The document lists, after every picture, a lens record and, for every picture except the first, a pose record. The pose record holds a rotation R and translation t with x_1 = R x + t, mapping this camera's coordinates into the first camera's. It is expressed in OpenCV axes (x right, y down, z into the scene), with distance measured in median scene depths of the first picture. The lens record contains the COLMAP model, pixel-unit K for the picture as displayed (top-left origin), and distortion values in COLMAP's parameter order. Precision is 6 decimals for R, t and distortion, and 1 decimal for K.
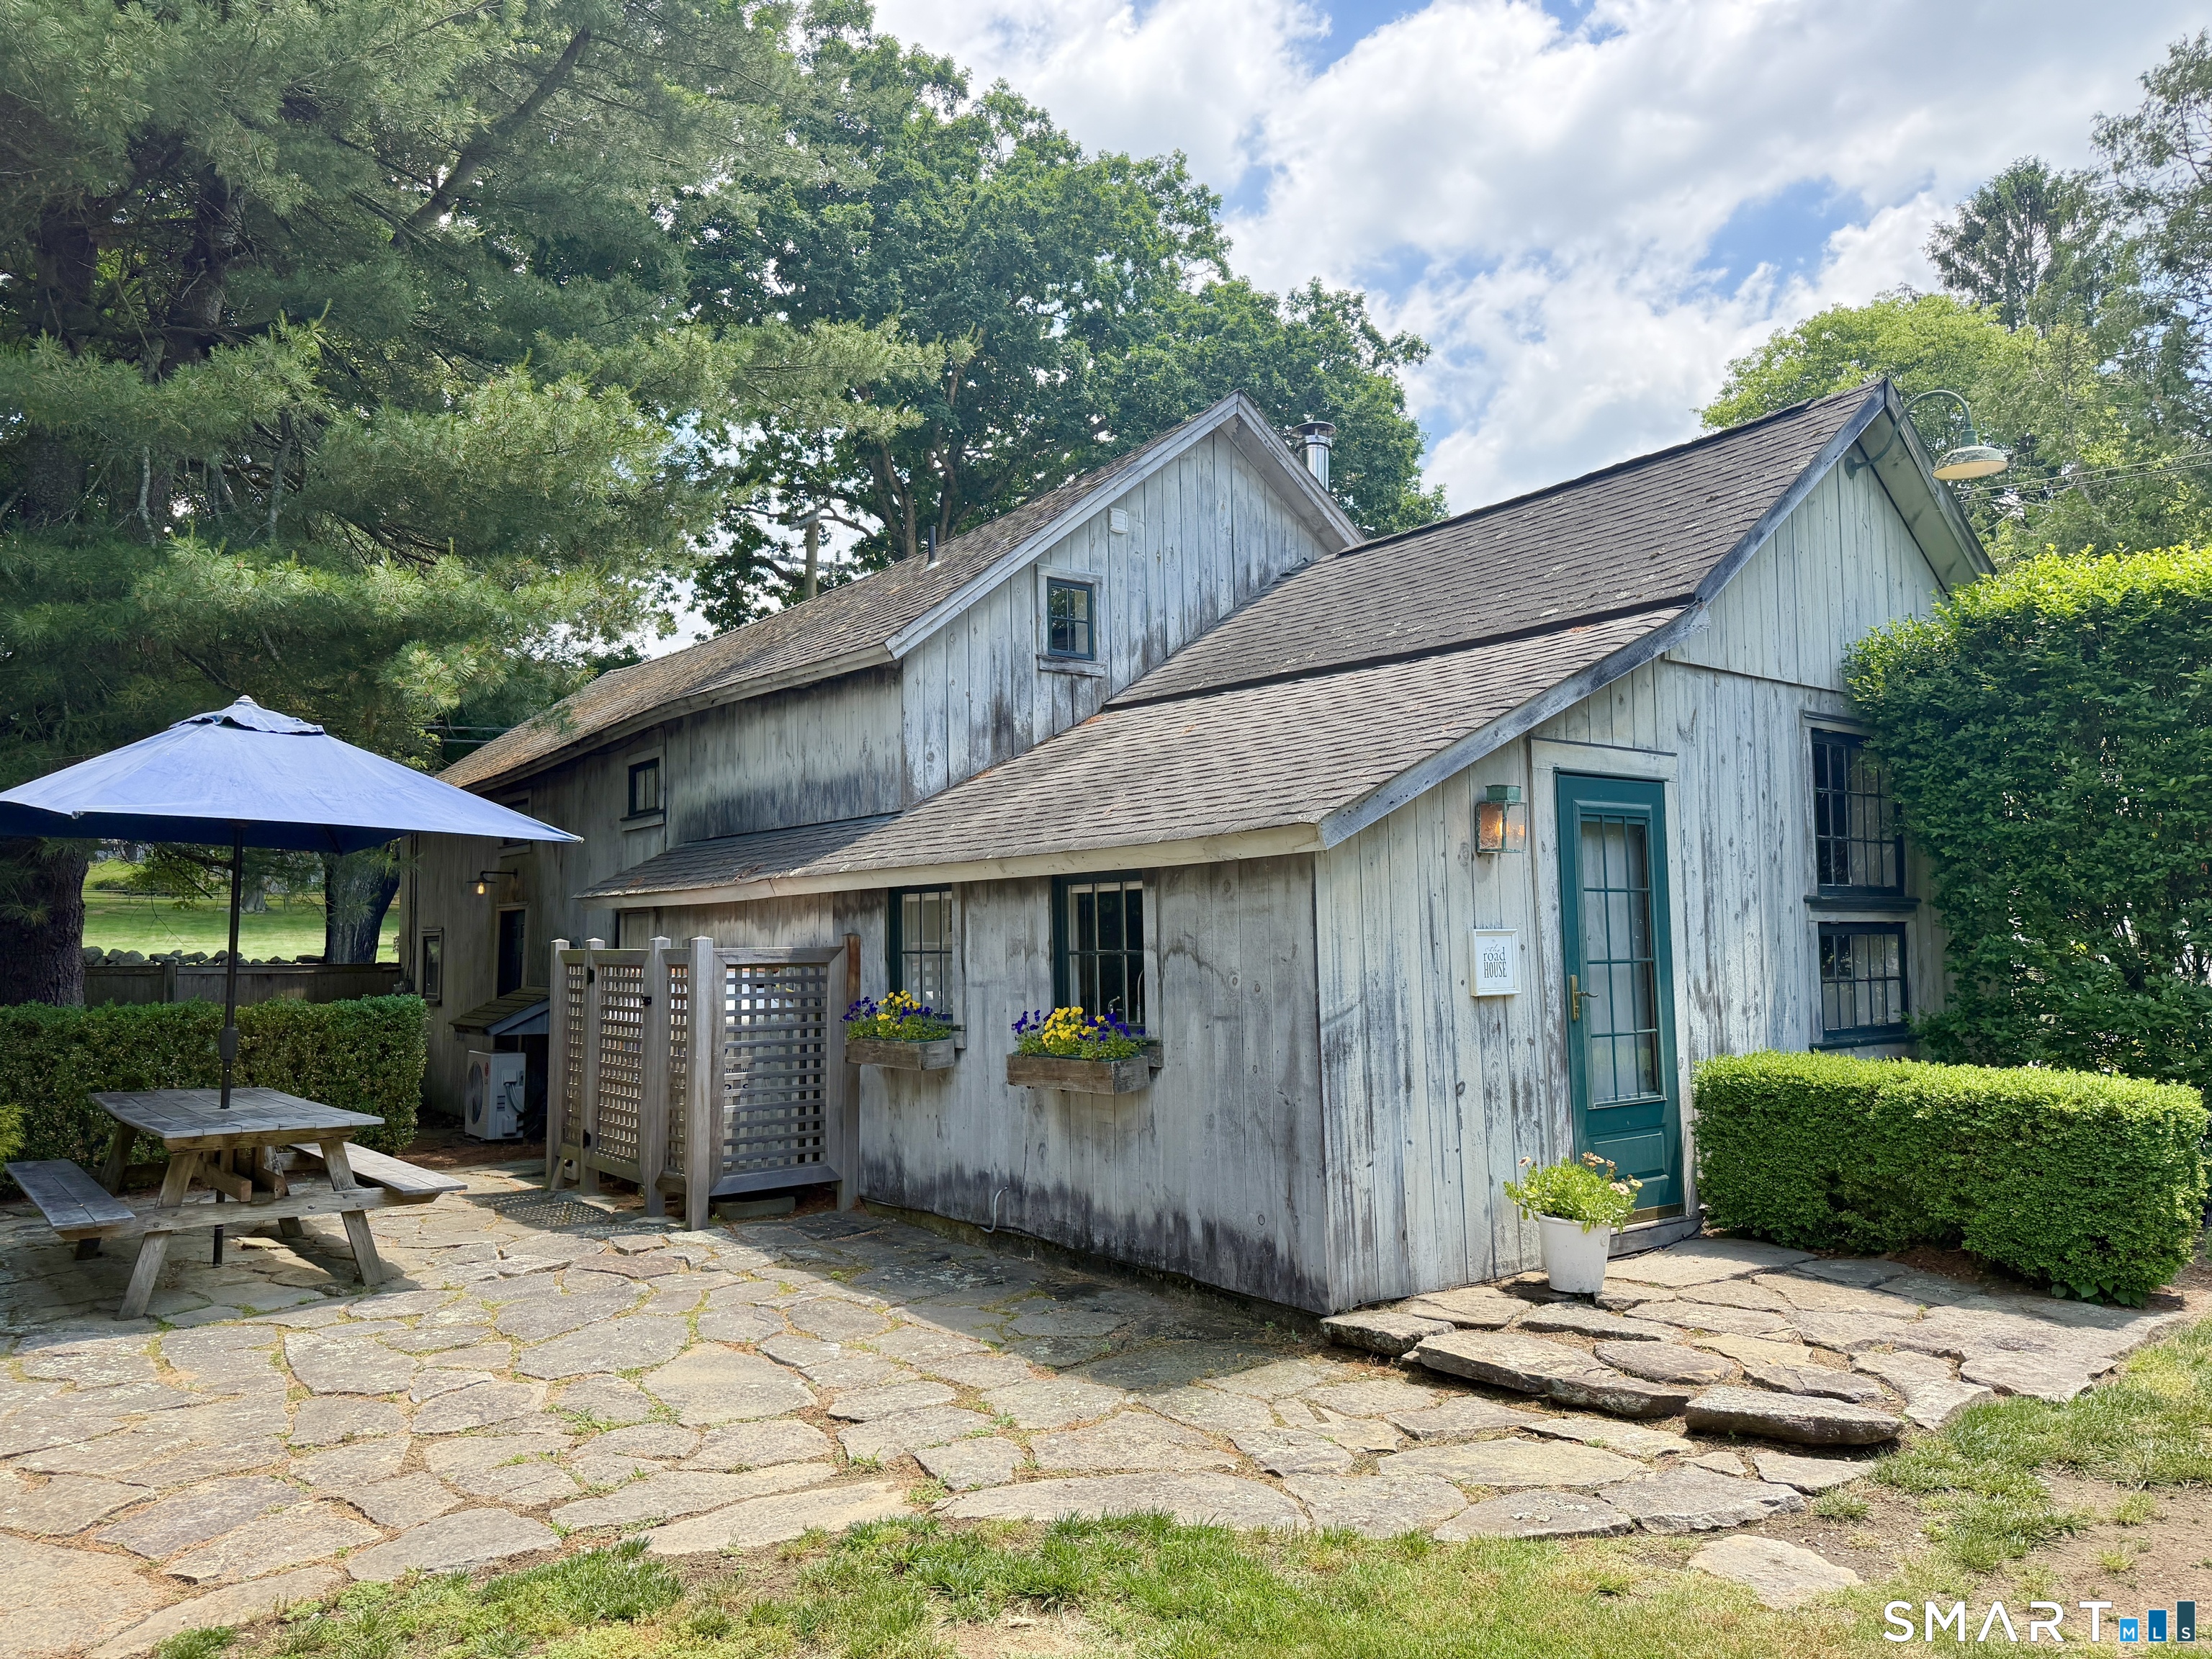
lens RADIAL K [[1537.3, 0, 1017.6], [0, 1537.3, 832.0], [0, 0, 1]] dist [-0.003425, -0.004713]
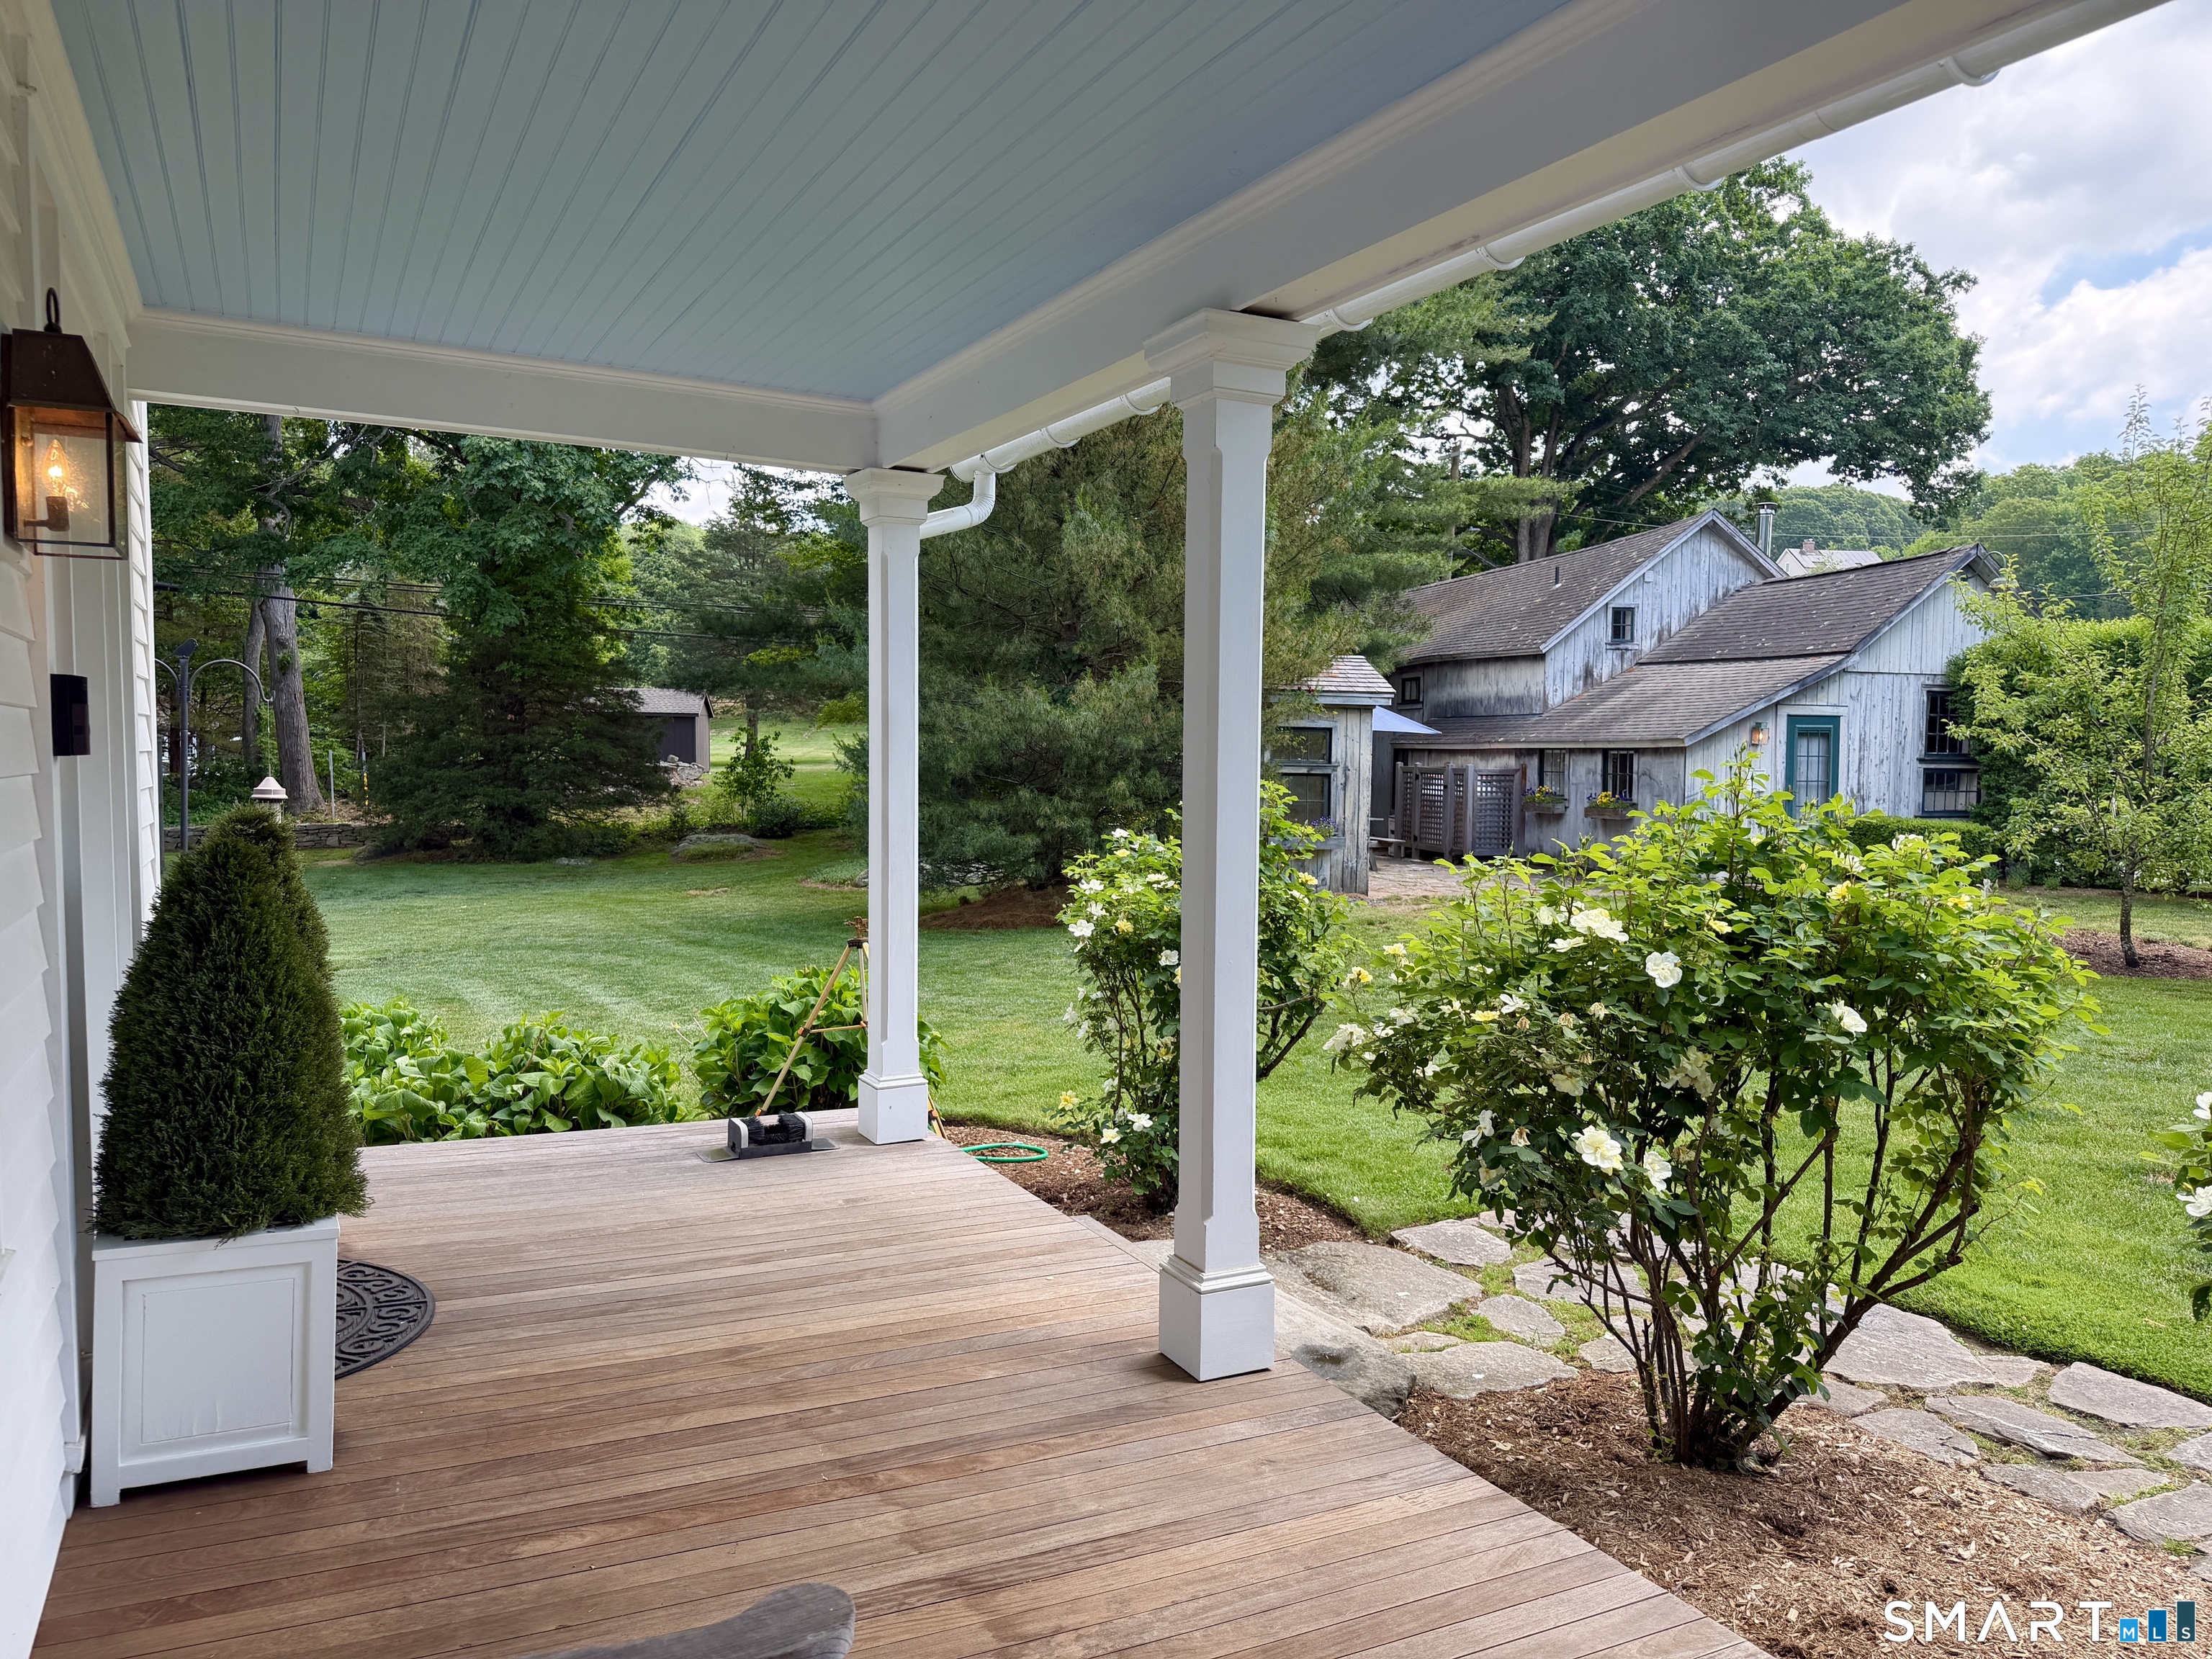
lens RADIAL K [[1537.3, 0, 1017.6], [0, 1537.3, 832.0], [0, 0, 1]] dist [-0.003425, -0.004713]
pose [[0.933848, 0.035561, -0.355897, 0.023164], [0.010627, 0.991847, 0.126989, -0.162706], [0.357511, -0.122371, 0.925857, -1.770571]]
